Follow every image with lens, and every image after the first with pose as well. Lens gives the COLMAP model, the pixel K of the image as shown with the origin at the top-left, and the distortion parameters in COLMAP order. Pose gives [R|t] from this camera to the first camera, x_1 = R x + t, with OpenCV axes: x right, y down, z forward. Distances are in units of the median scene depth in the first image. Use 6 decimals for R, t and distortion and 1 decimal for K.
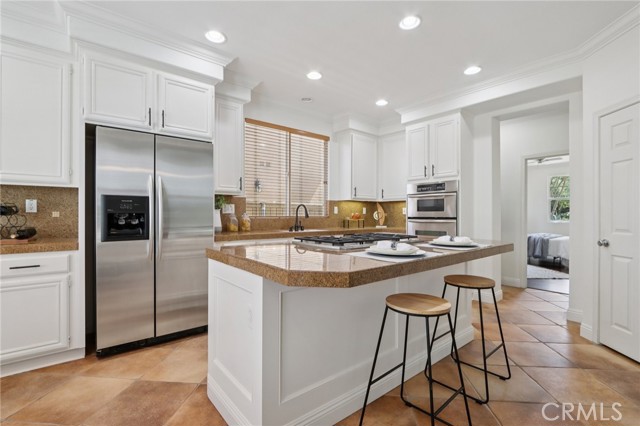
lens RADIAL K [[297.5, 0, 319.1], [0, 297.5, 215.0], [0, 0, 1]] dist [-0.012602, 0.001025]
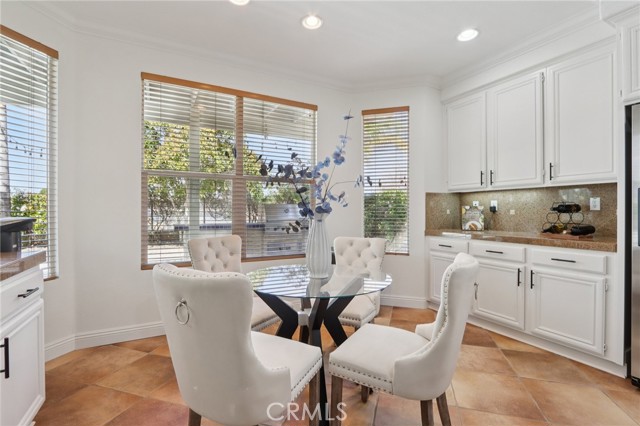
lens RADIAL K [[297.5, 0, 319.7], [0, 297.5, 213.0], [0, 0, 1]] dist [-0.012602, 0.001025]
pose [[-0.213306, 0.001542, -0.976984, 0.226958], [-0.010922, 0.999932, 0.003963, 0.007019], [0.976924, 0.011516, -0.213274, 0.305547]]
